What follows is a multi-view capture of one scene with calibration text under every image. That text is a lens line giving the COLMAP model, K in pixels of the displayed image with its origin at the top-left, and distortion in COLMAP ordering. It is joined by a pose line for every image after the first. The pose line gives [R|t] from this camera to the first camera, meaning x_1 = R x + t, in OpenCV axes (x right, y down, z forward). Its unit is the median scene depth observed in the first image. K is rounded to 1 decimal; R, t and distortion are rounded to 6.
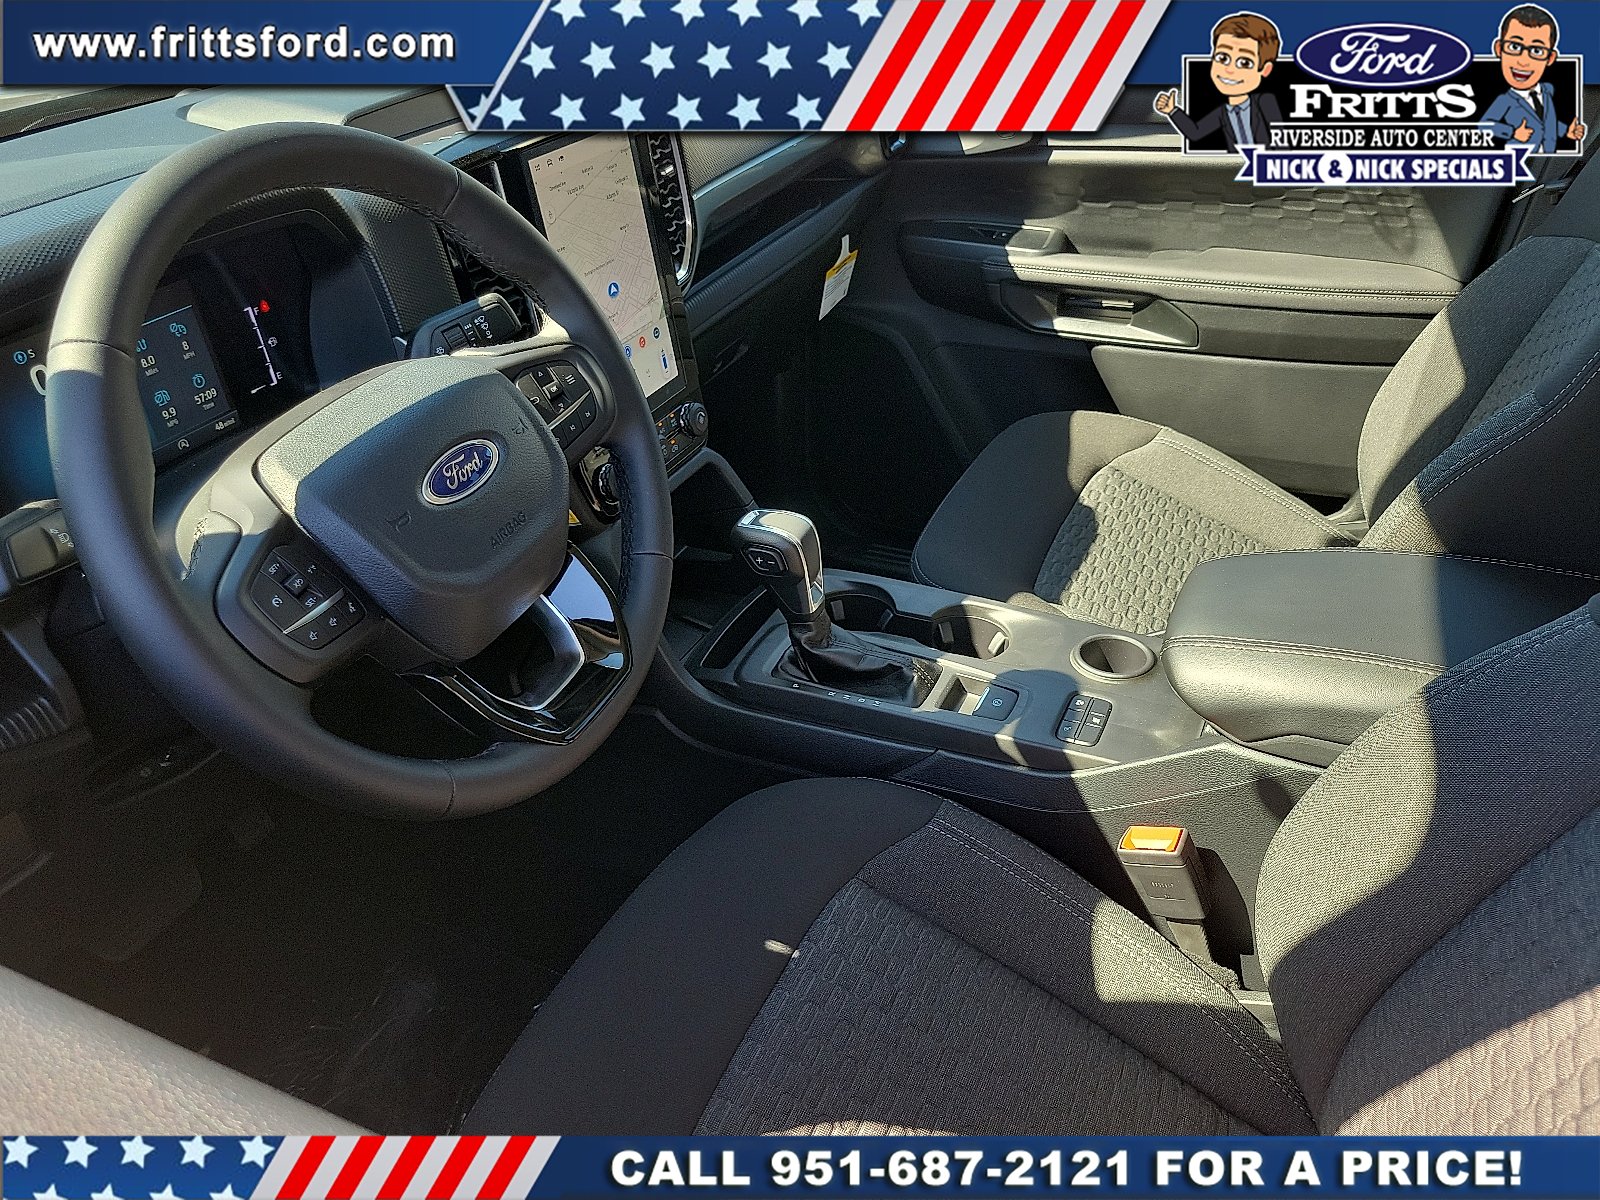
lens RADIAL K [[1194.4, 0, 800.0], [0, 1194.4, 600.0], [0, 0, 1]] dist [0.010631, -0.001000]
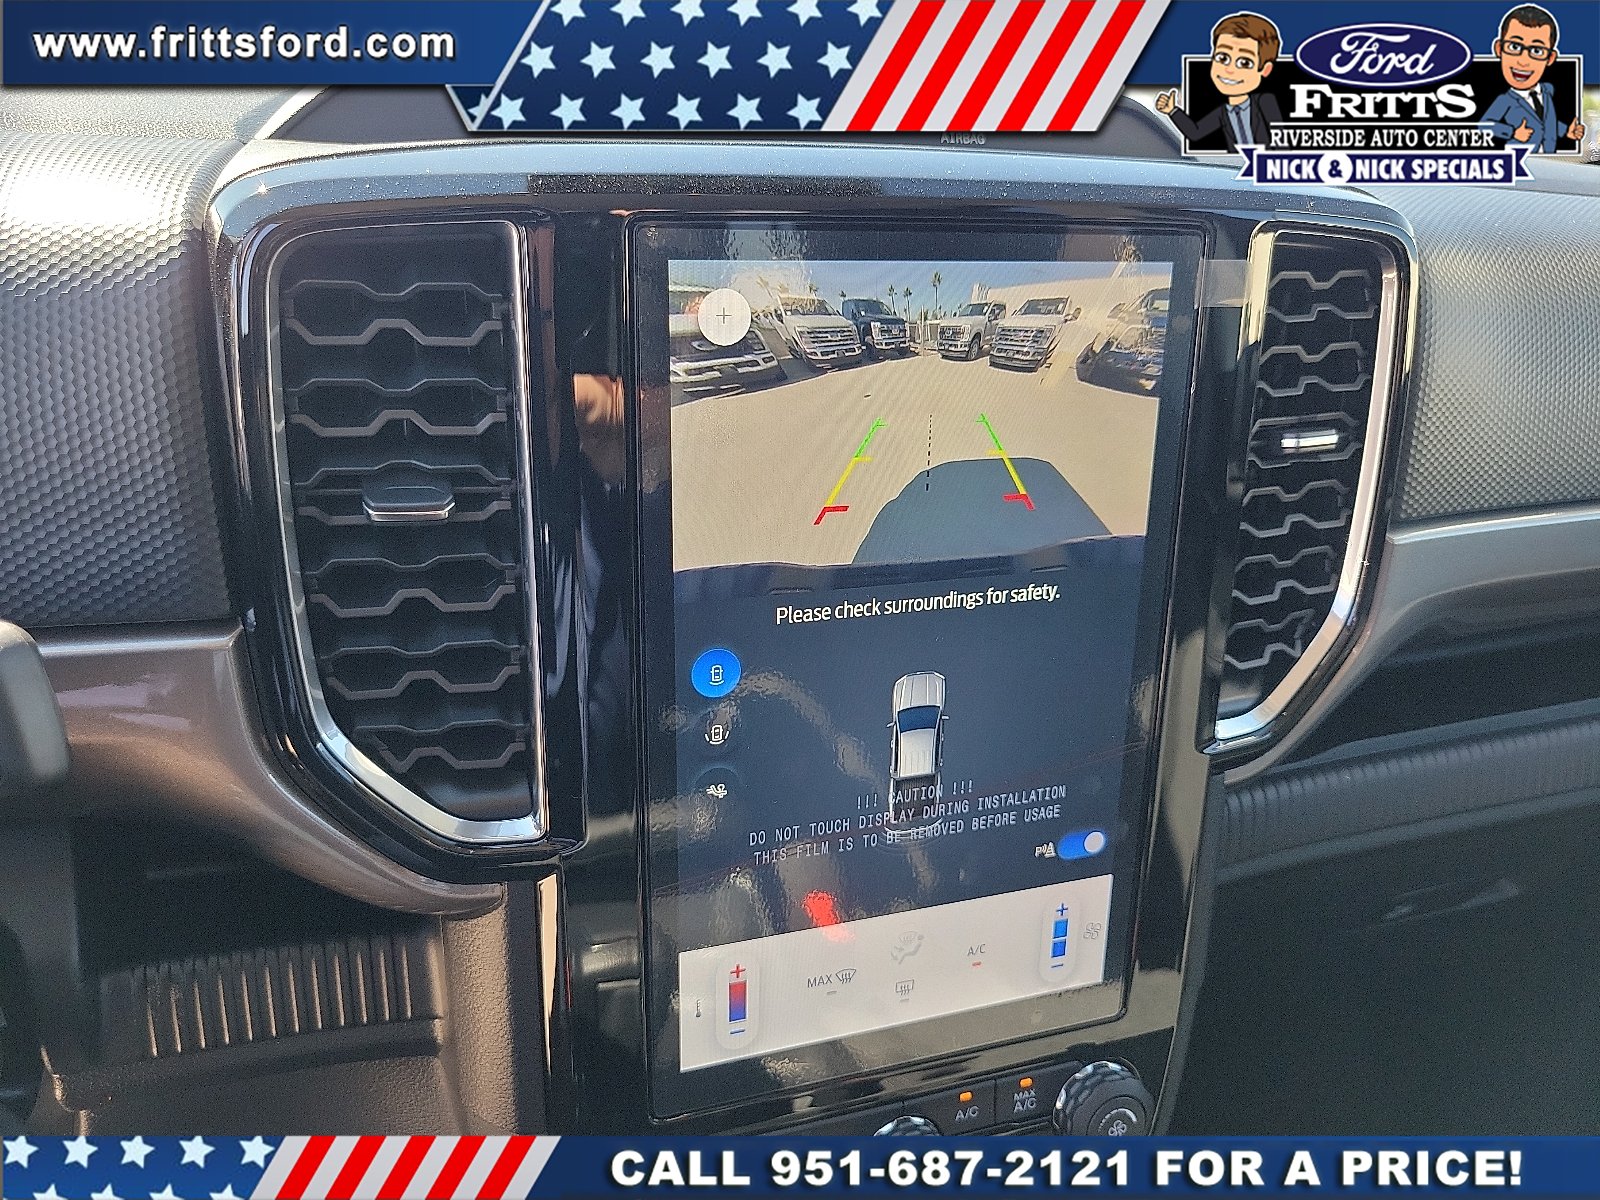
lens RADIAL K [[1191.6, 0, 803.5], [0, 1191.6, 595.2], [0, 0, 1]] dist [-0.005137, -0.002722]
pose [[0.692282, 0.342175, -0.635344, 0.017921], [-0.451818, 0.892031, -0.011892, -0.255829], [0.562677, 0.295292, 0.772138, 0.684709]]
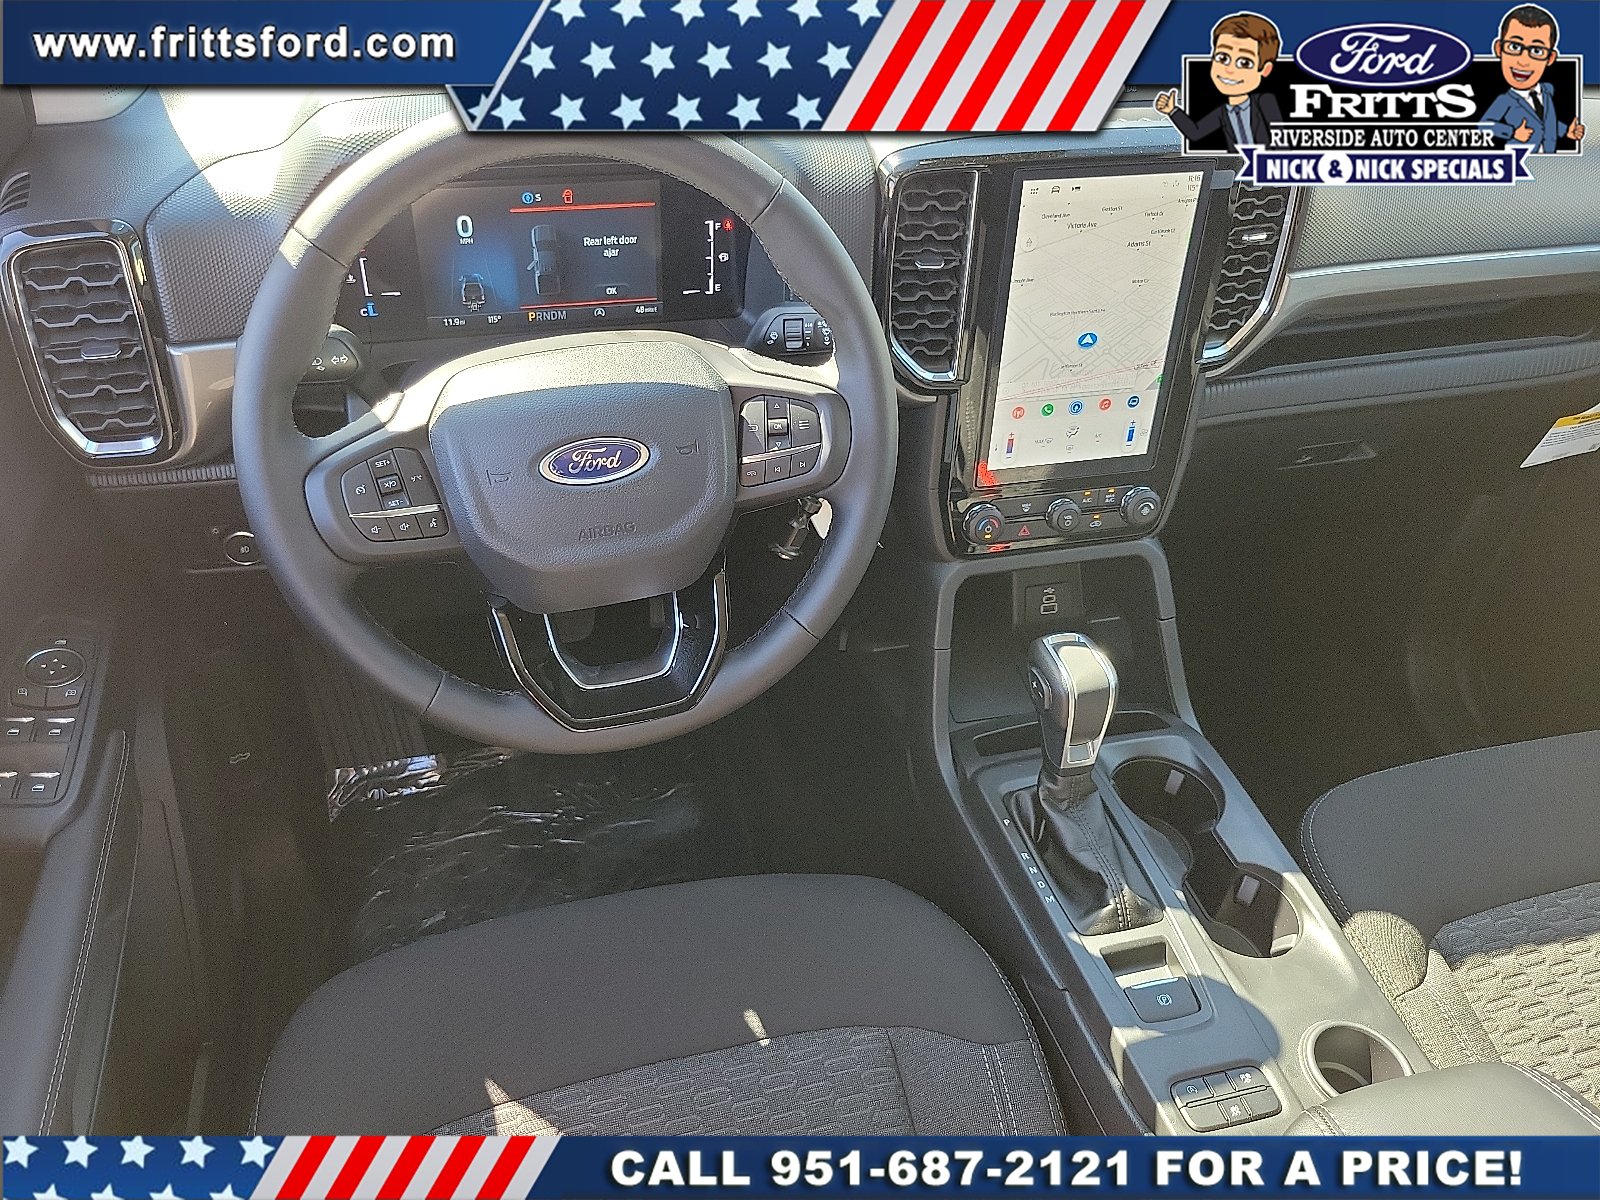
lens RADIAL K [[1191.6, 0, 803.5], [0, 1191.6, 595.2], [0, 0, 1]] dist [-0.005137, -0.002722]
pose [[0.636690, 0.545285, -0.545244, 0.280335], [-0.478887, 0.833803, 0.274663, -0.231294], [0.604395, 0.086235, 0.792004, 0.178613]]
